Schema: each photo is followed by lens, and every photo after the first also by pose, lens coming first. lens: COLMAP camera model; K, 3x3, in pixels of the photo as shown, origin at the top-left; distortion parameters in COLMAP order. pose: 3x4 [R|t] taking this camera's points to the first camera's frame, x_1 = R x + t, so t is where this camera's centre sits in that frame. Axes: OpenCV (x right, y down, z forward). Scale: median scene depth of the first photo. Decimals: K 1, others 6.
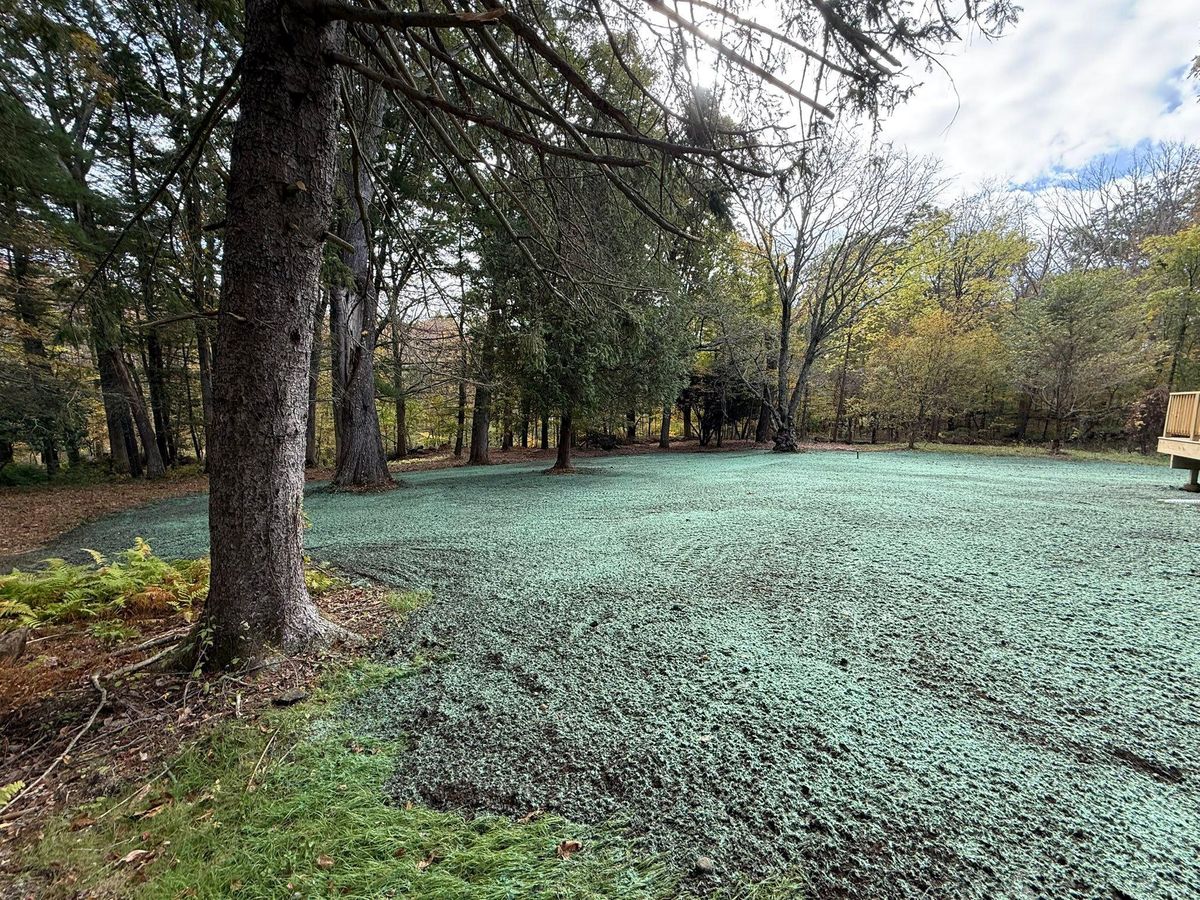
lens RADIAL K [[472.3, 0, 597.7], [0, 472.3, 451.2], [0, 0, 1]] dist [-0.001488, 0.000265]
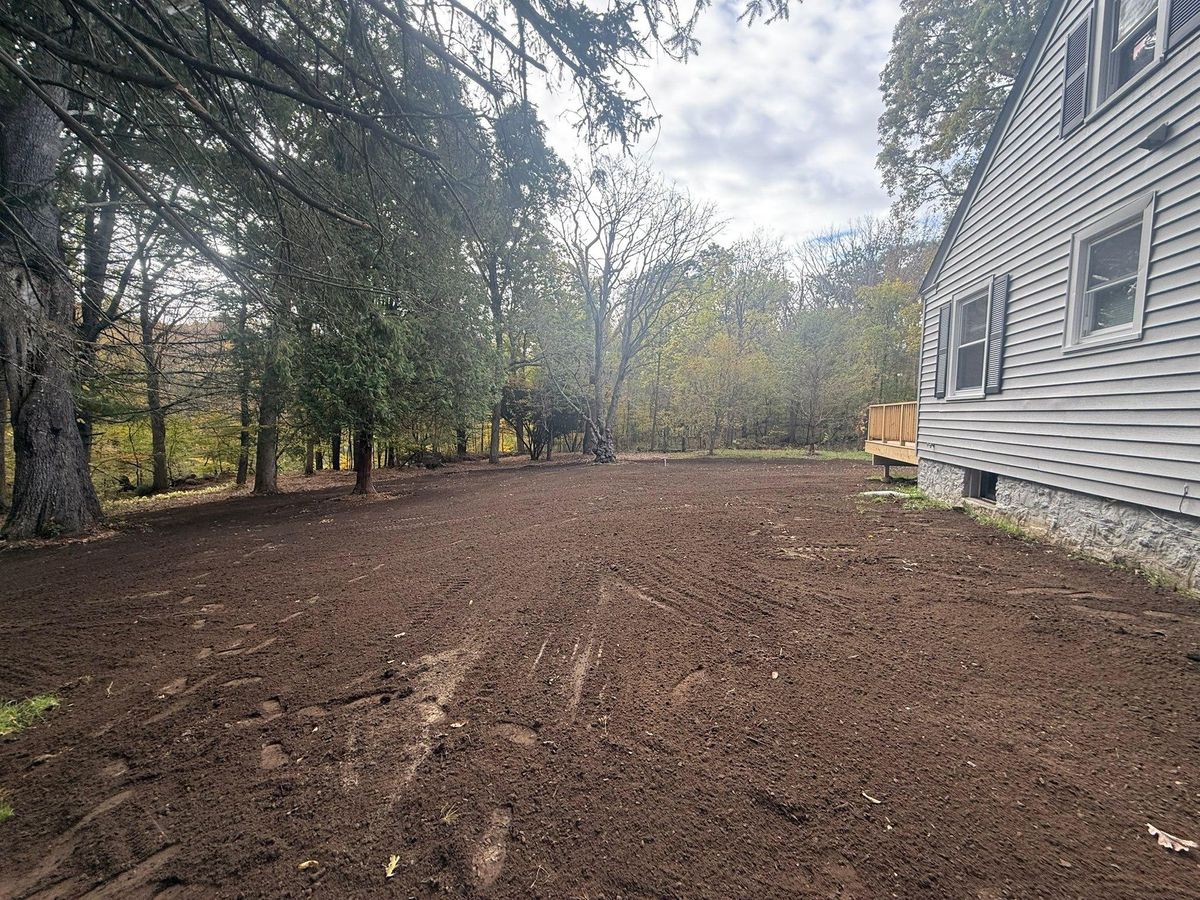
lens RADIAL K [[472.3, 0, 596.7], [0, 472.3, 450.8], [0, 0, 1]] dist [-0.001488, 0.000265]
pose [[0.945430, -0.037231, 0.323692, 0.112036], [0.047058, 0.998637, -0.022585, -0.007953], [-0.322410, 0.036585, 0.945893, 0.043257]]
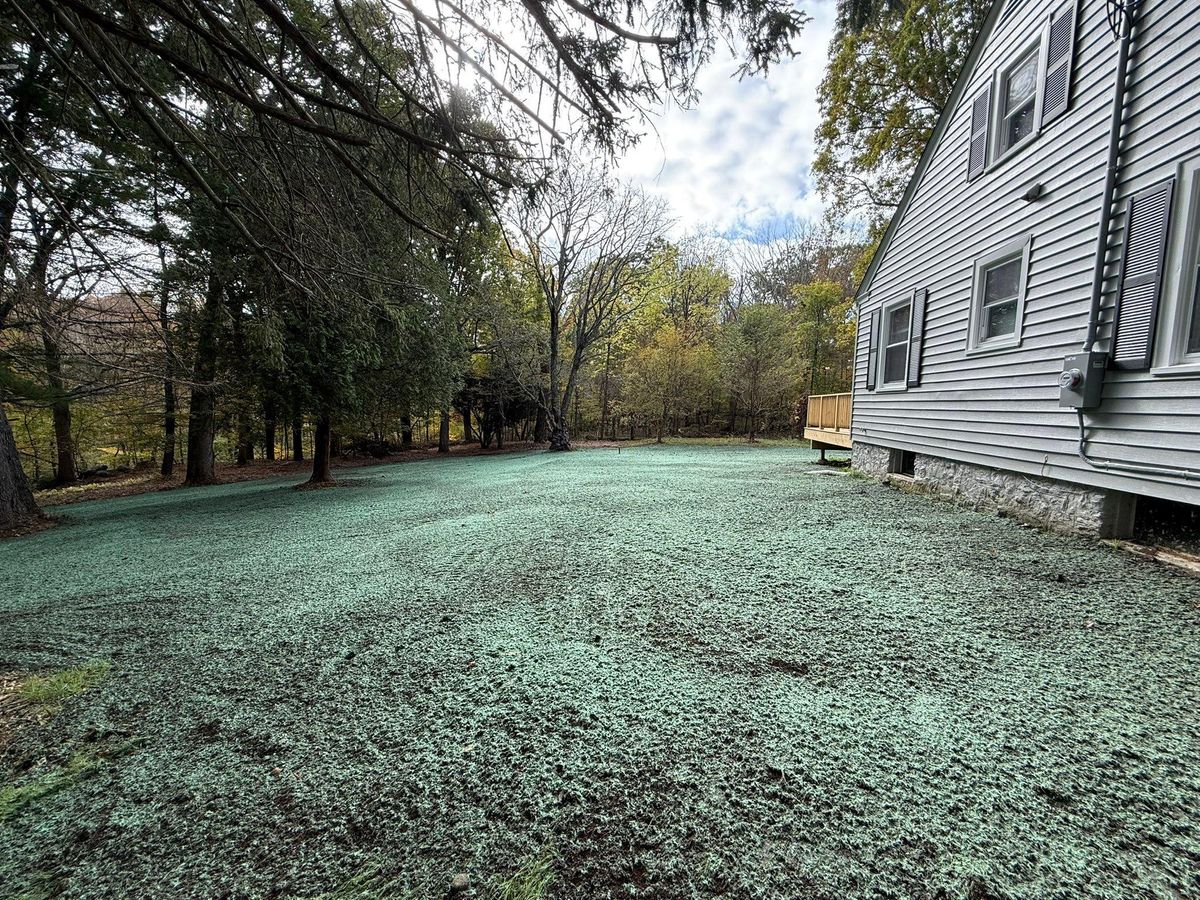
lens RADIAL K [[472.3, 0, 595.3], [0, 472.3, 451.9], [0, 0, 1]] dist [-0.001488, 0.000265]
pose [[0.901003, -0.049484, 0.430982, 0.018922], [0.051058, 0.998664, 0.007922, 0.000002], [-0.430799, 0.014868, 0.902326, -0.001371]]
